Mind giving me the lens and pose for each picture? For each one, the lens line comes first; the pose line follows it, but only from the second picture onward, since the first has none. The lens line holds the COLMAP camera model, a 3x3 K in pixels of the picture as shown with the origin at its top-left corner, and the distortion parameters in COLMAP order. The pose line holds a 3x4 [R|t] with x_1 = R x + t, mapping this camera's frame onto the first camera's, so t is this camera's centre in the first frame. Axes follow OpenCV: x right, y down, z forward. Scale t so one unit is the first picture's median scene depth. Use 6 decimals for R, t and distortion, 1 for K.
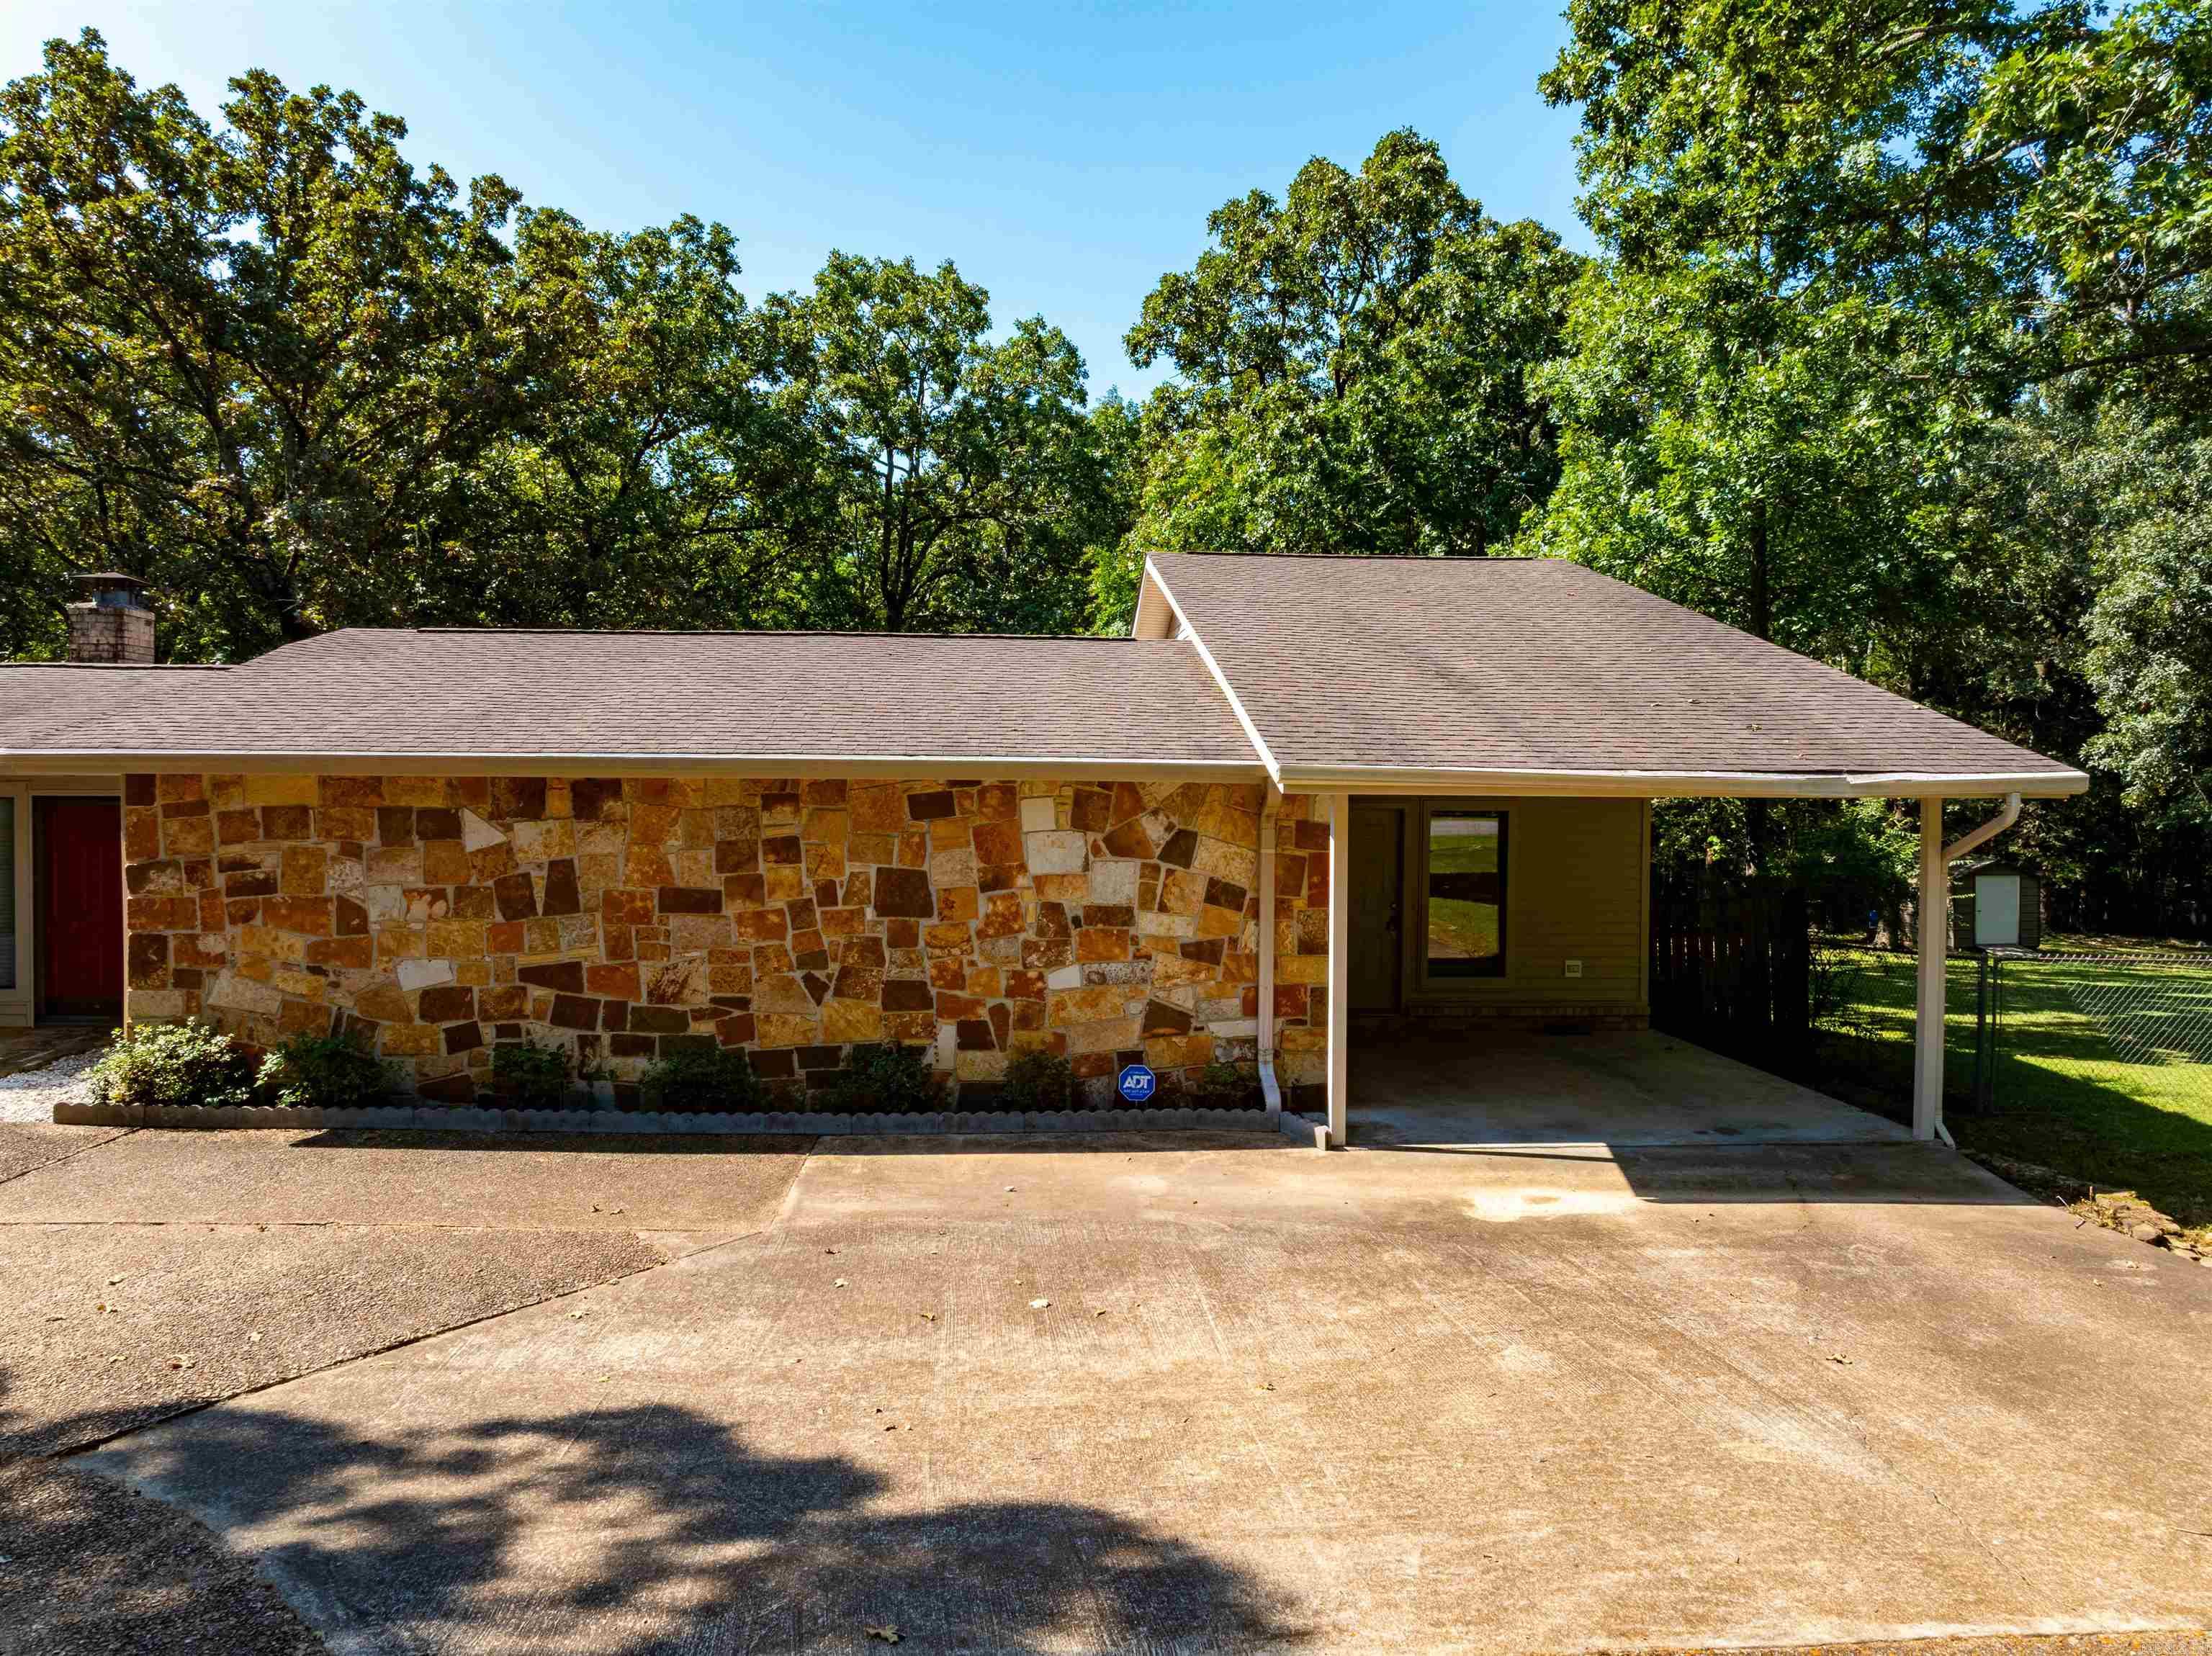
lens RADIAL K [[1565.1, 0, 1100.9], [0, 1565.1, 826.9], [0, 0, 1]] dist [-0.026969, 0.015790]
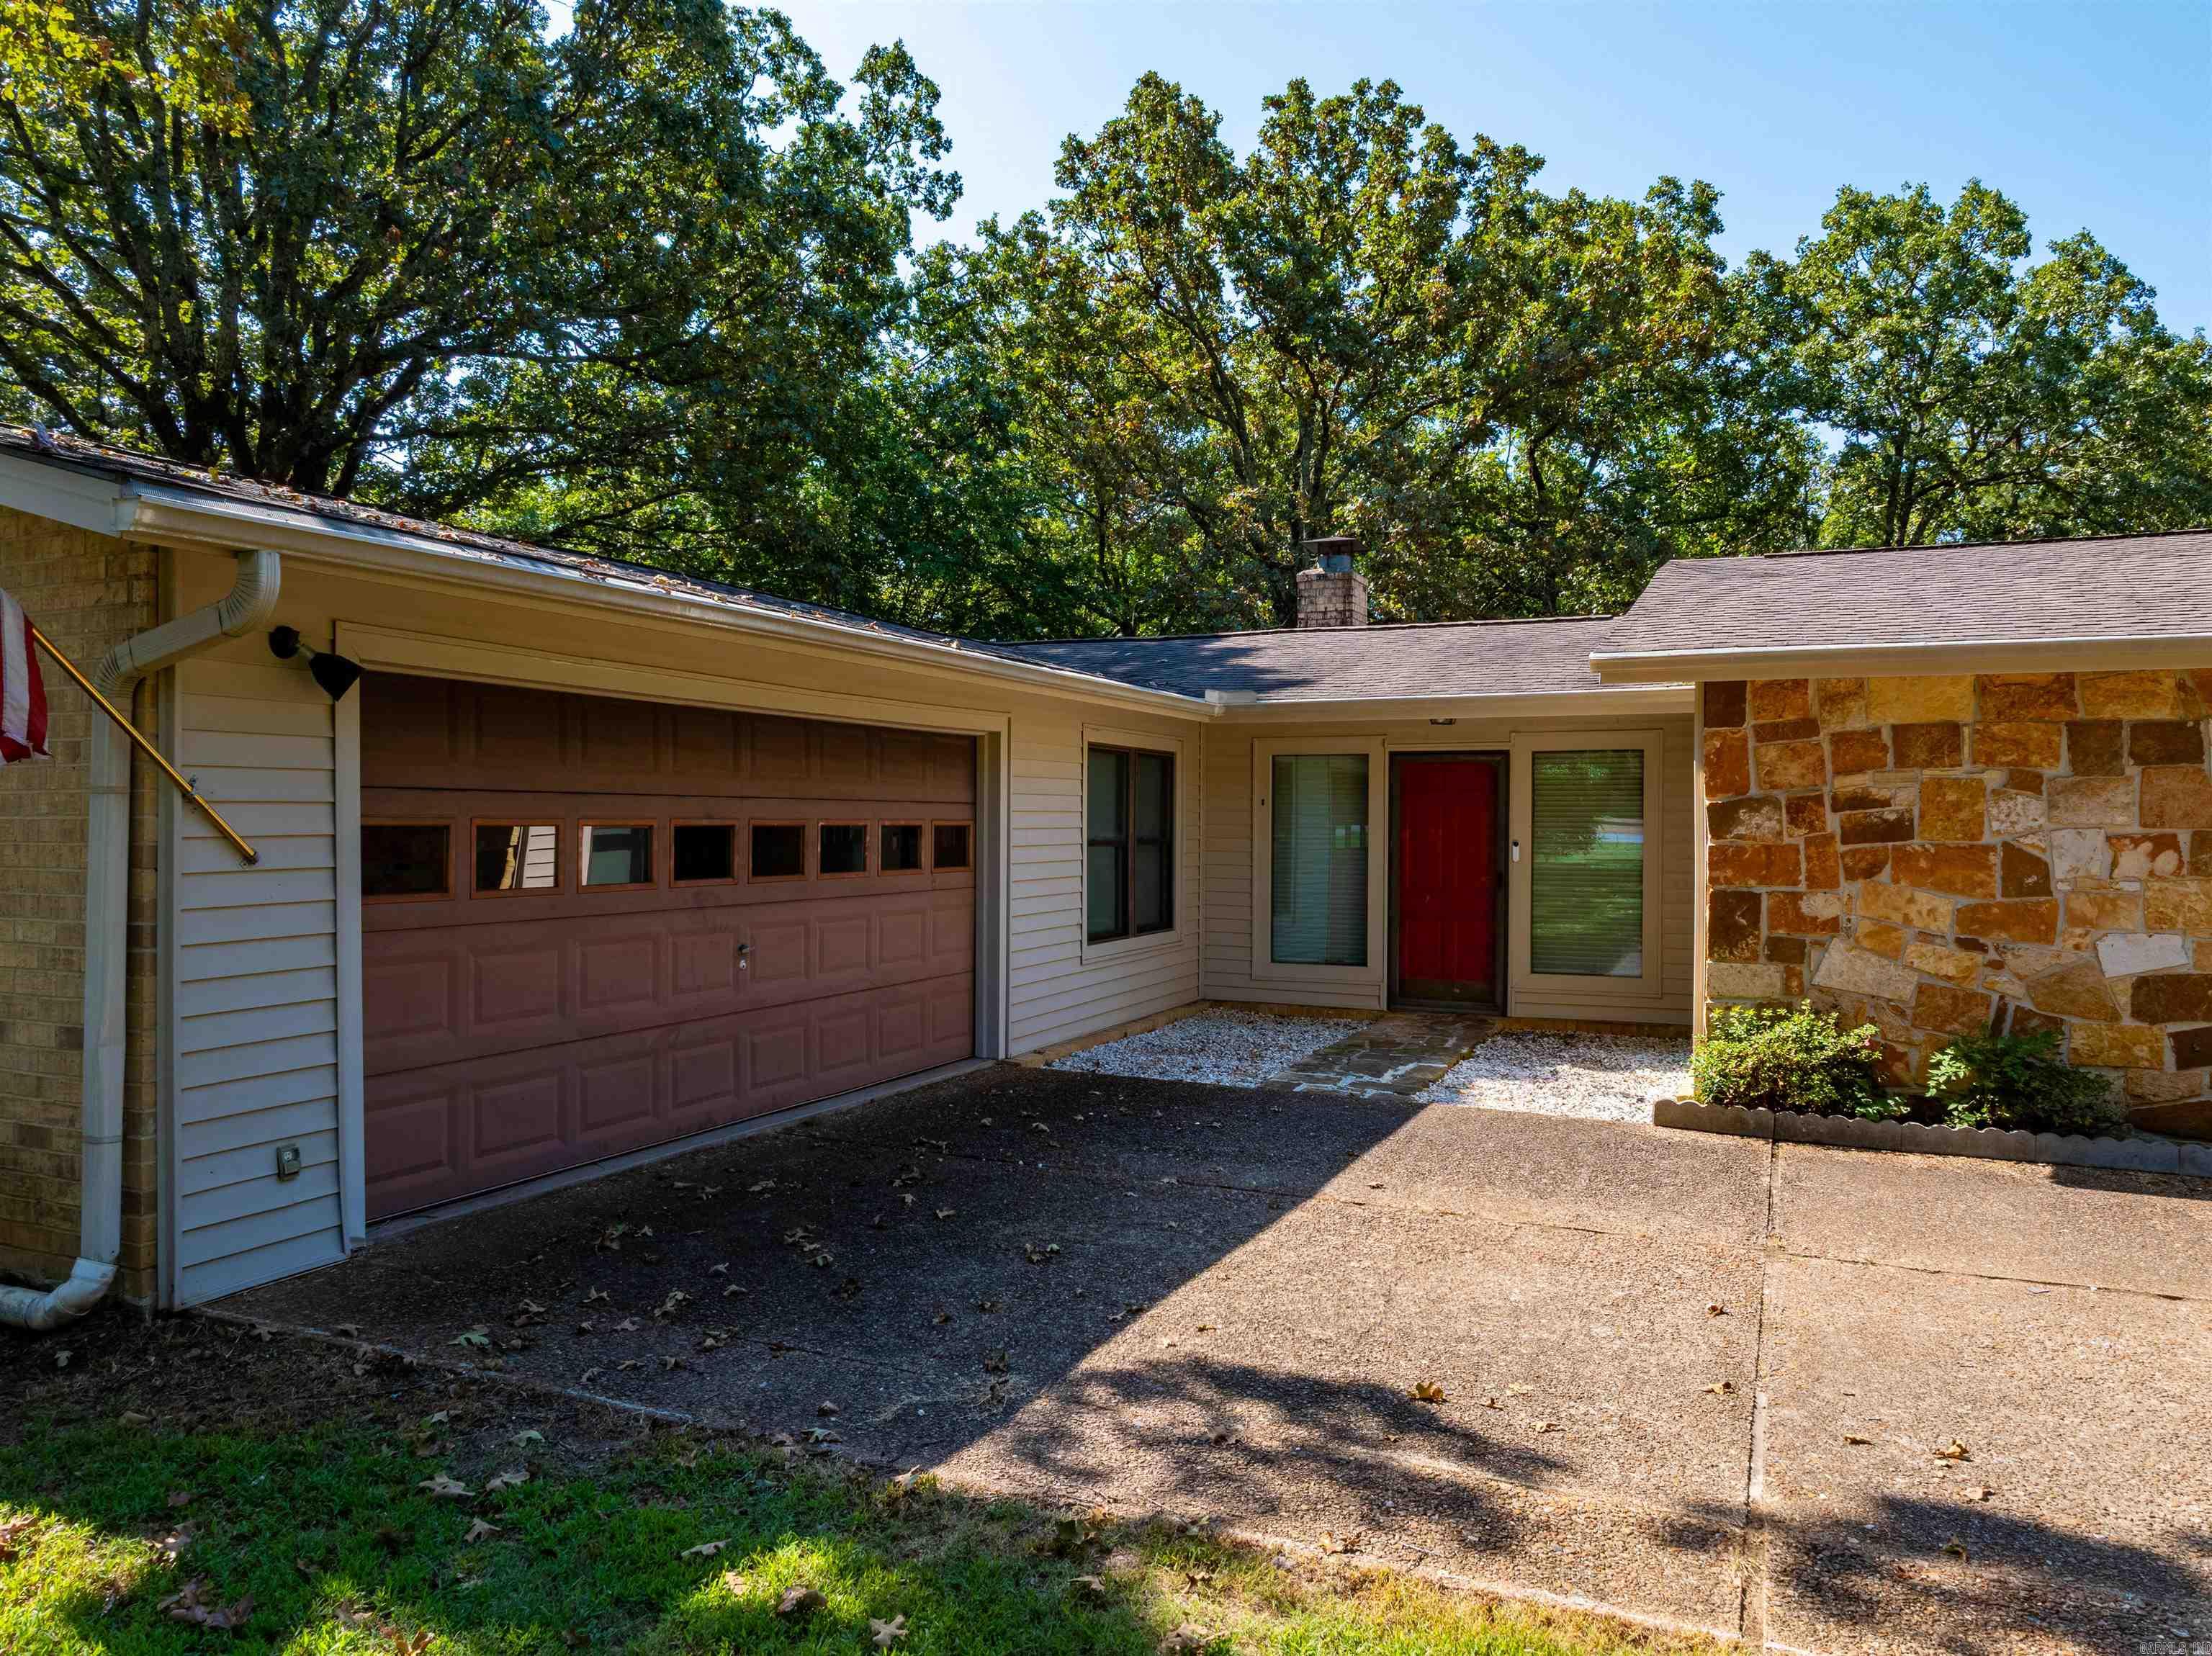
lens RADIAL K [[1565.1, 0, 1118.7], [0, 1565.1, 827.8], [0, 0, 1]] dist [-0.026969, 0.015790]
pose [[0.892633, -0.000535, -0.450783, -0.531945], [-0.010166, 0.999721, -0.021318, 0.056692], [0.450669, 0.023612, 0.892379, 0.157807]]
